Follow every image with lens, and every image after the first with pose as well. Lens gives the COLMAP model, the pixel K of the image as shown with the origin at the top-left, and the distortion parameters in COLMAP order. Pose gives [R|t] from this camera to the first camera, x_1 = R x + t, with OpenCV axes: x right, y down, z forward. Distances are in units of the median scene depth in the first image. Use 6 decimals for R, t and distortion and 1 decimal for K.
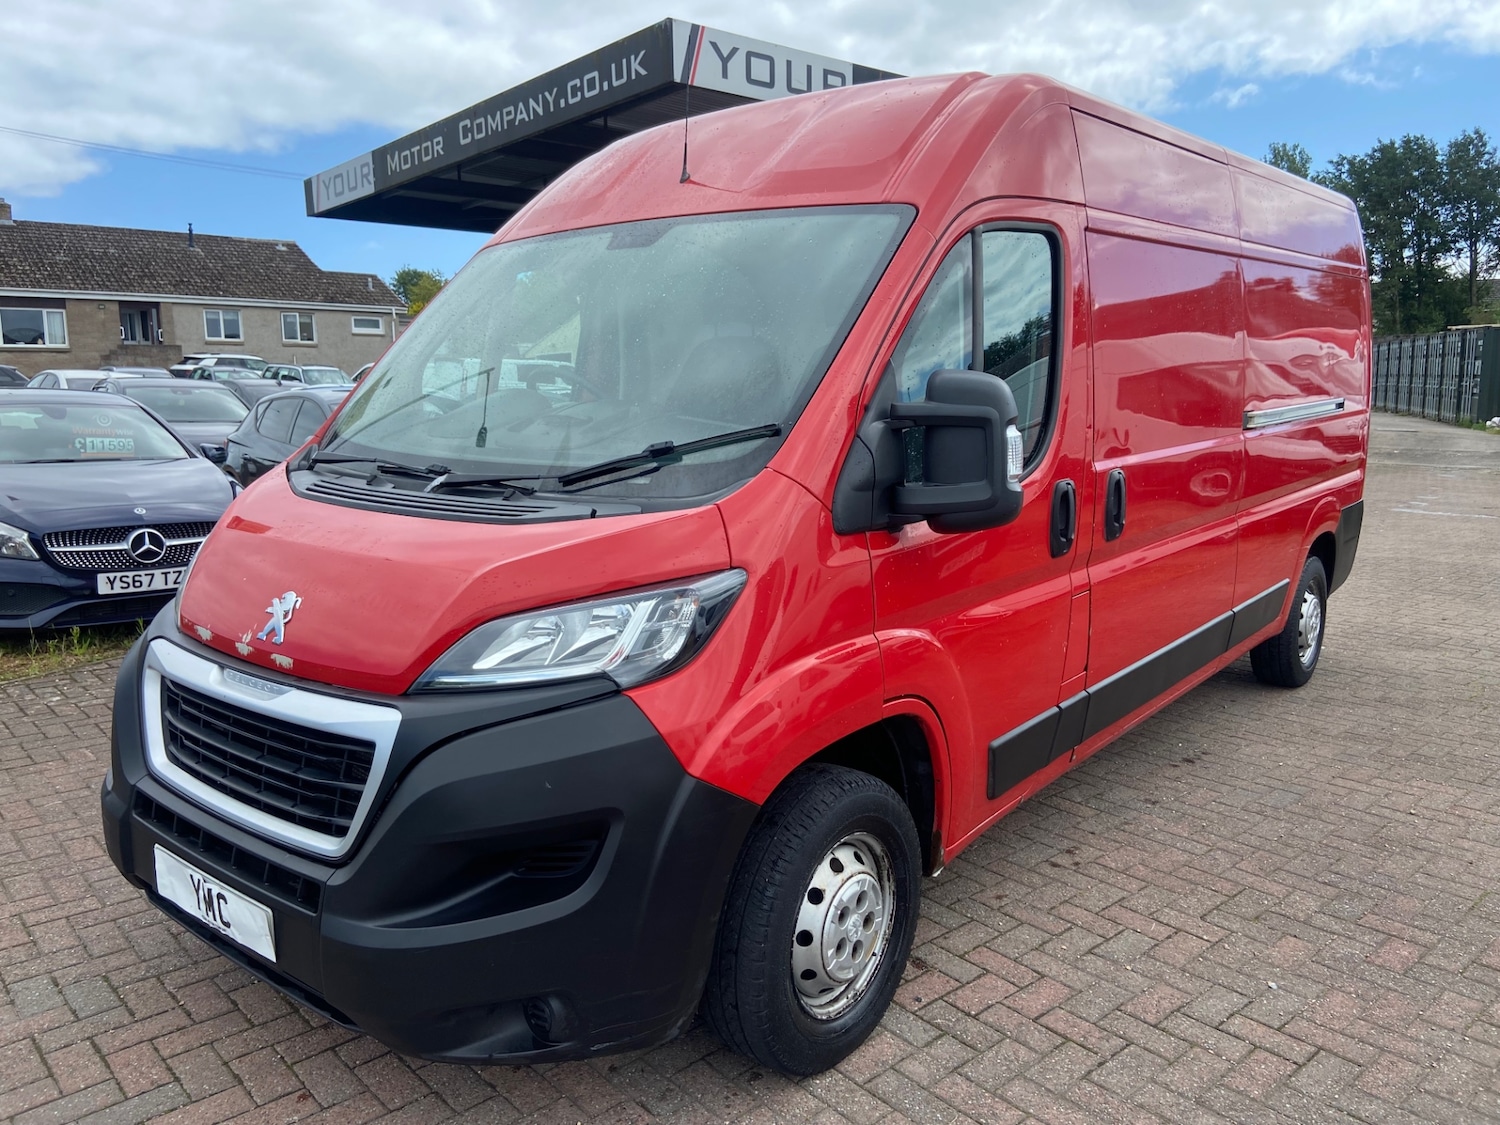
lens RADIAL K [[1129.0, 0, 747.1], [0, 1129.0, 550.2], [0, 0, 1]] dist [0.103703, -0.131601]
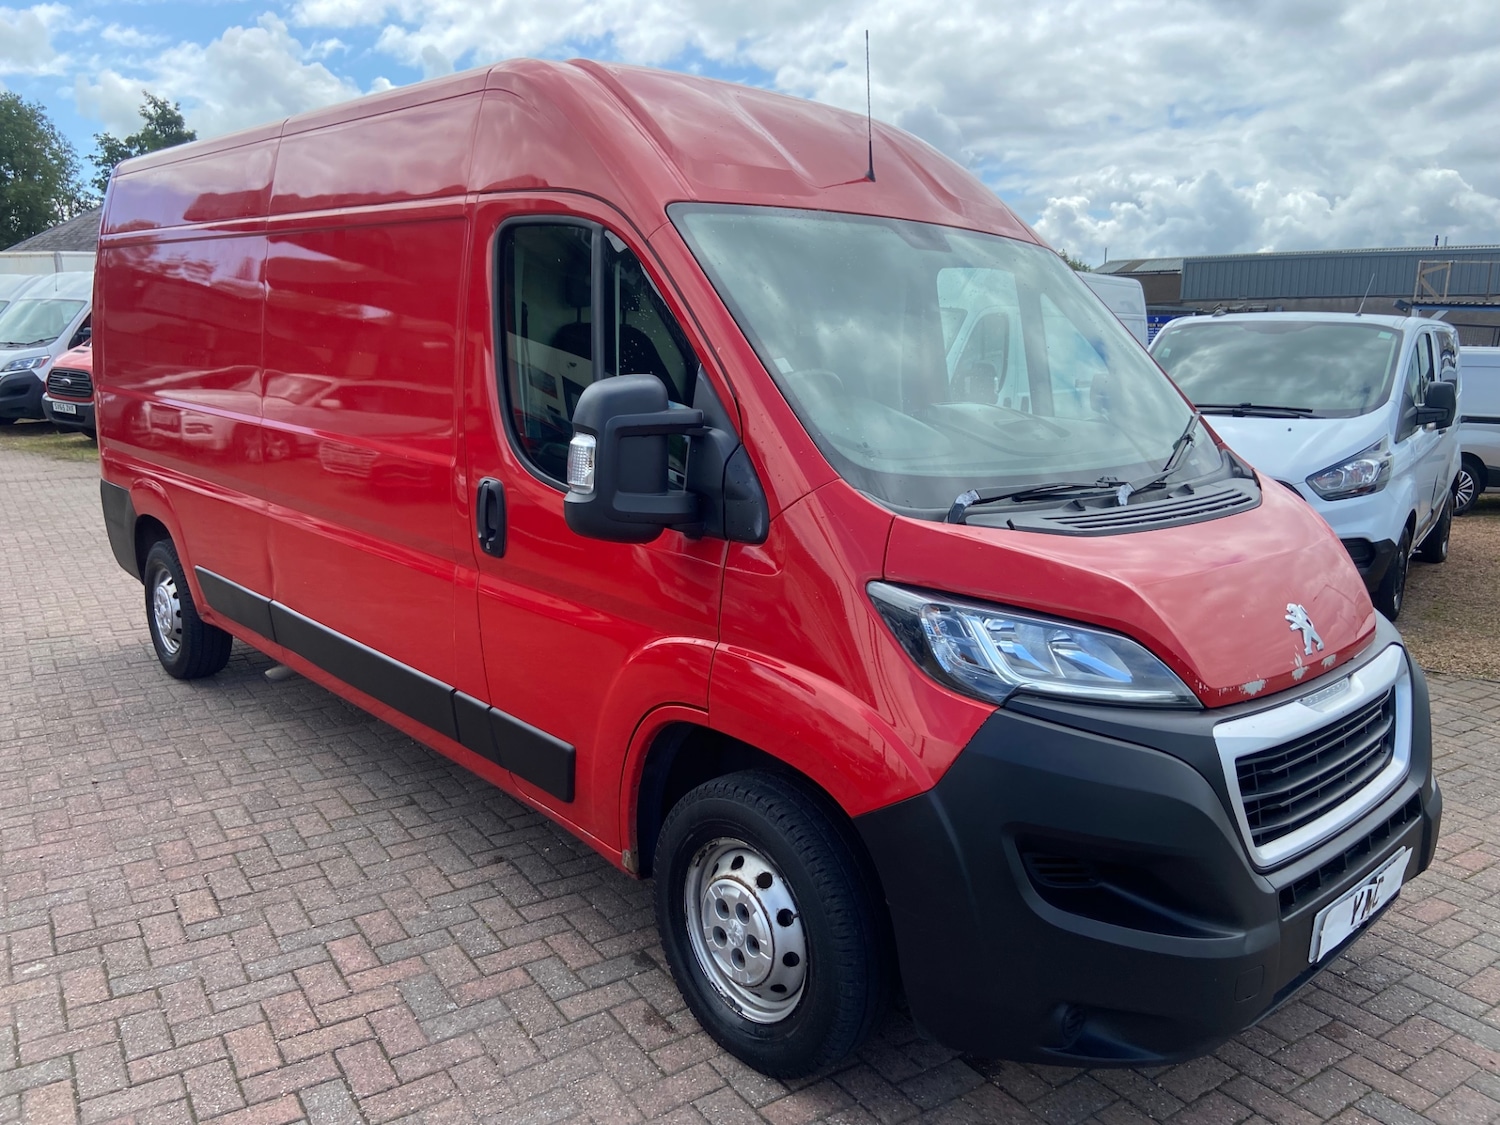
lens RADIAL K [[1125.5, 0, 750.1], [0, 1125.5, 556.4], [0, 0, 1]] dist [0.109350, -0.137948]
pose [[0.131178, -0.179009, 0.975063, -1.072555], [0.134556, 0.977675, 0.161386, -0.173746], [-0.982185, 0.110030, 0.152336, 0.970001]]
